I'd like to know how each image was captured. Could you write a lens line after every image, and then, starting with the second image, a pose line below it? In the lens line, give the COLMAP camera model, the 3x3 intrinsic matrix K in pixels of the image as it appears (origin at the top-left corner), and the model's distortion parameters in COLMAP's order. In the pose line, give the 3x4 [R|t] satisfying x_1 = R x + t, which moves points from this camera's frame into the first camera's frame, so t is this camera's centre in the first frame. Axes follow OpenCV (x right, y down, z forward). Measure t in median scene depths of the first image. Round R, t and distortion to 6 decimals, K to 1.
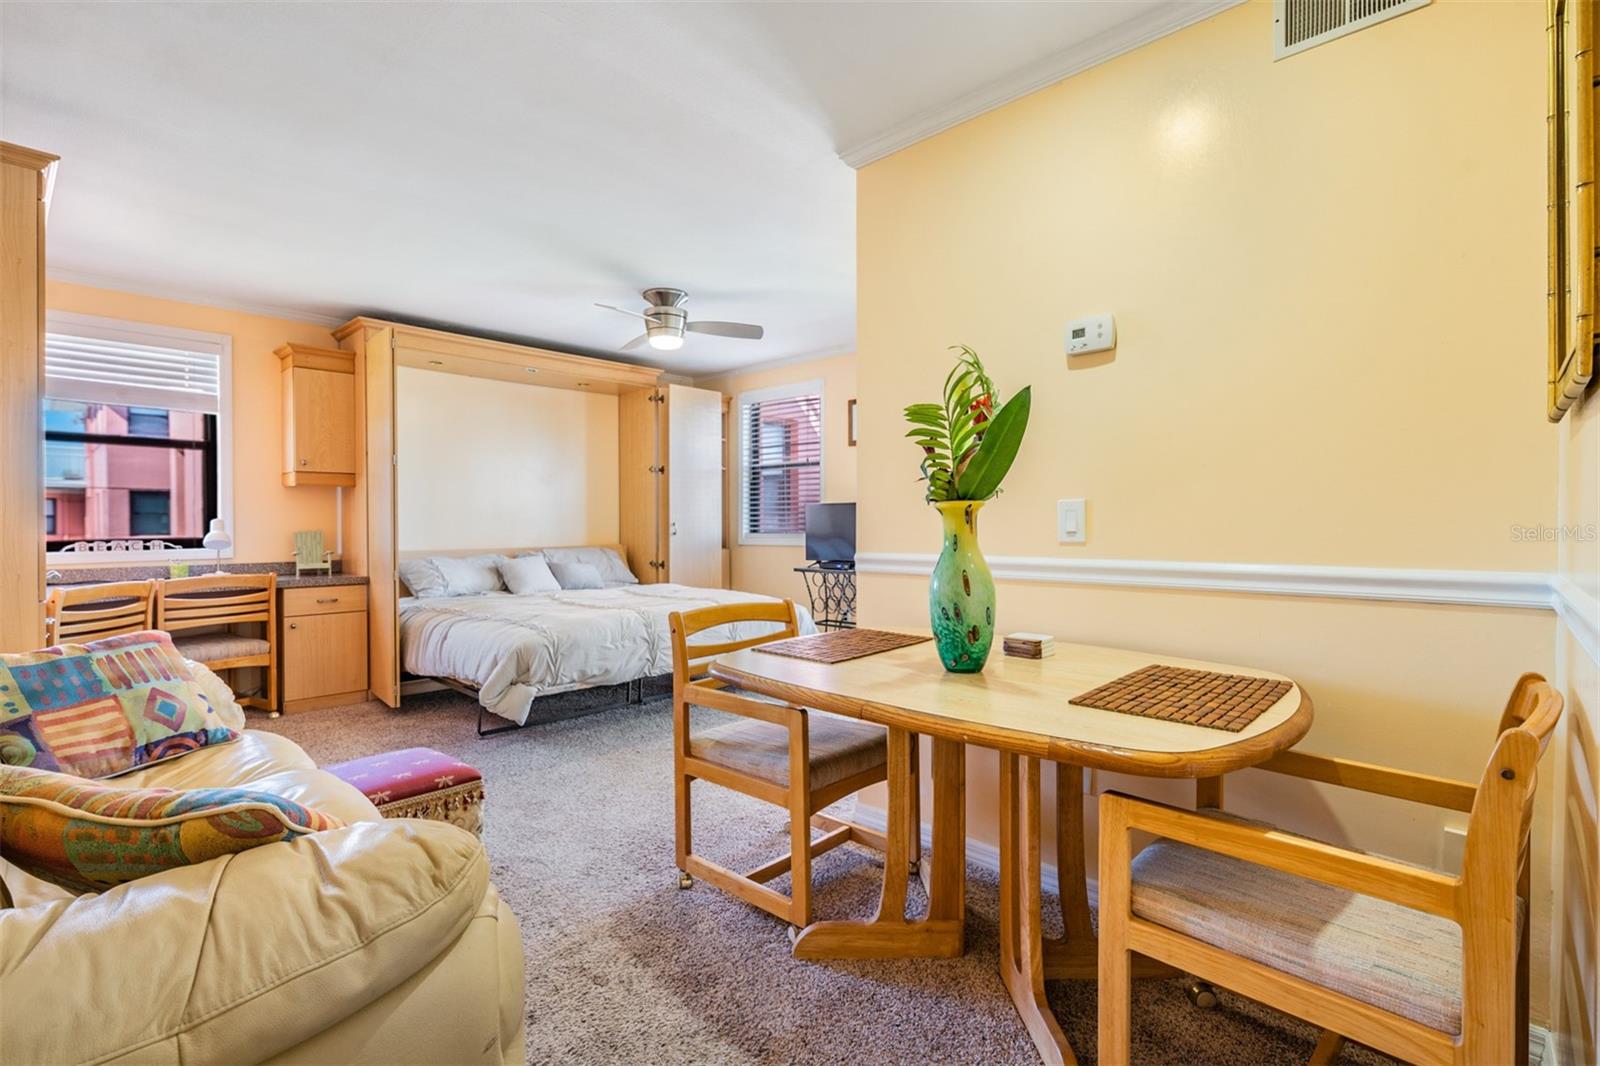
lens RADIAL K [[729.1, 0, 796.9], [0, 729.1, 529.1], [0, 0, 1]] dist [-0.000272, -0.000002]
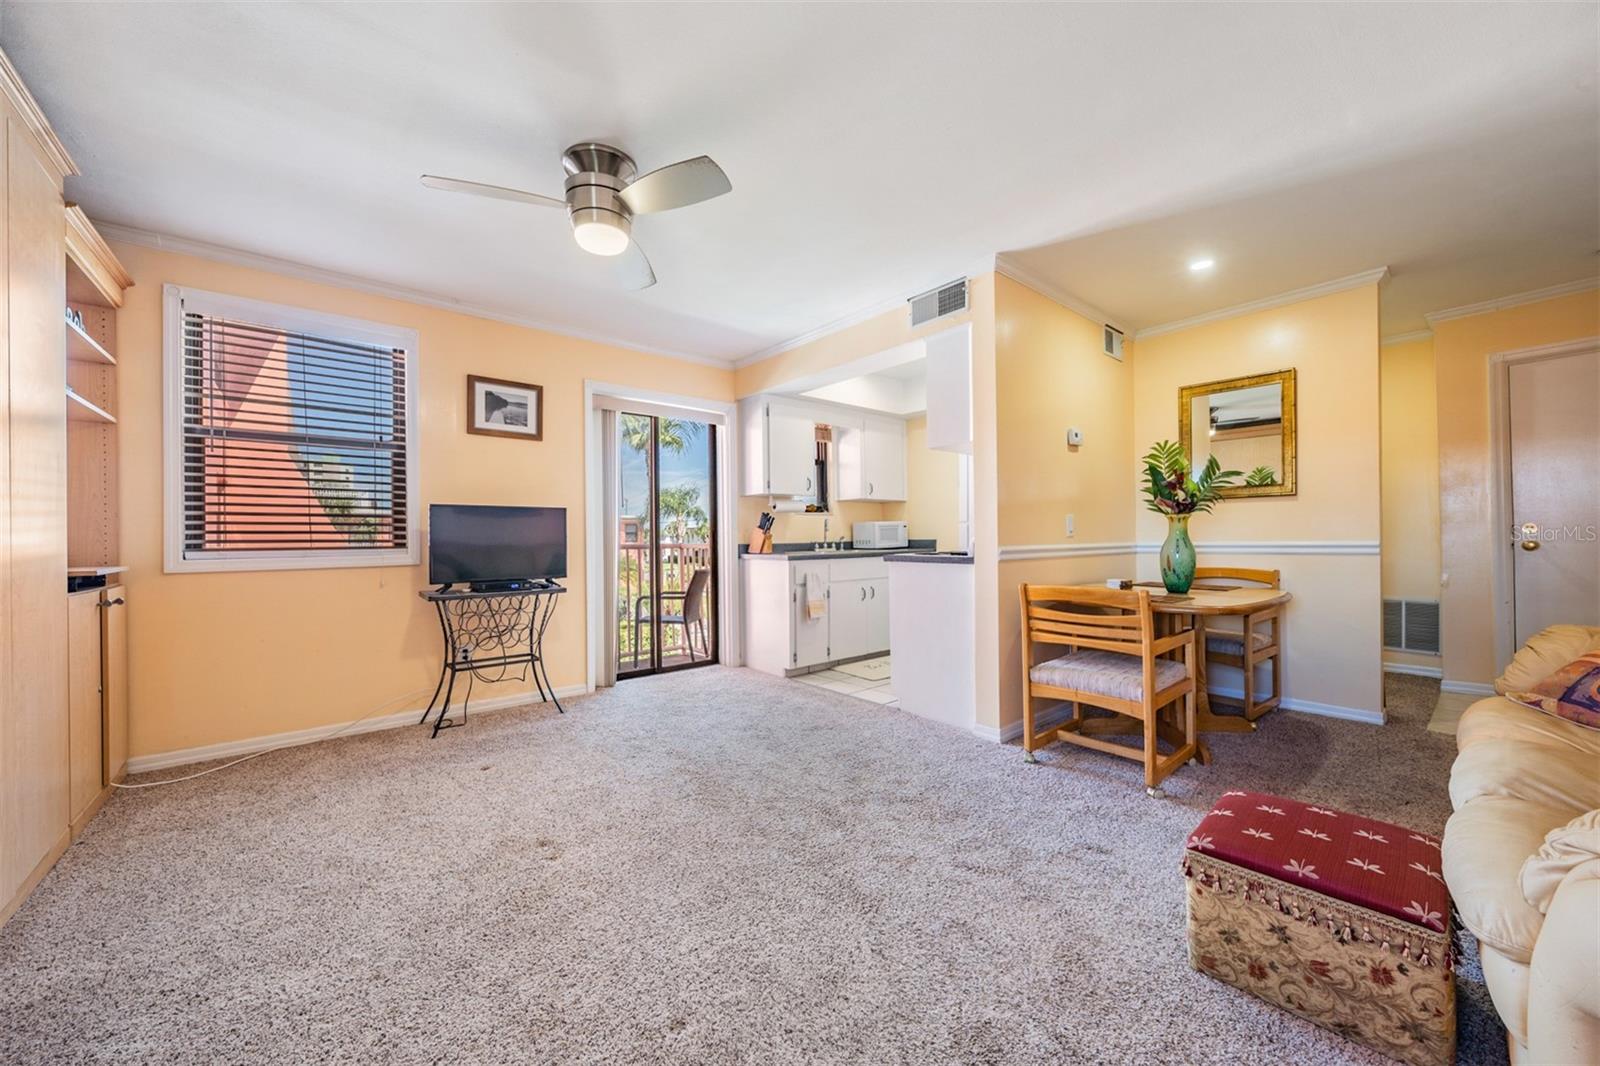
lens RADIAL K [[582.5, 0, 789.5], [0, 582.5, 535.8], [0, 0, 1]] dist [-0.005795, -0.000021]
pose [[0.127875, 0.005702, 0.991774, -0.630263], [0.017199, 0.999820, -0.007966, 0.007799], [-0.991641, 0.018076, 0.127754, 0.742781]]
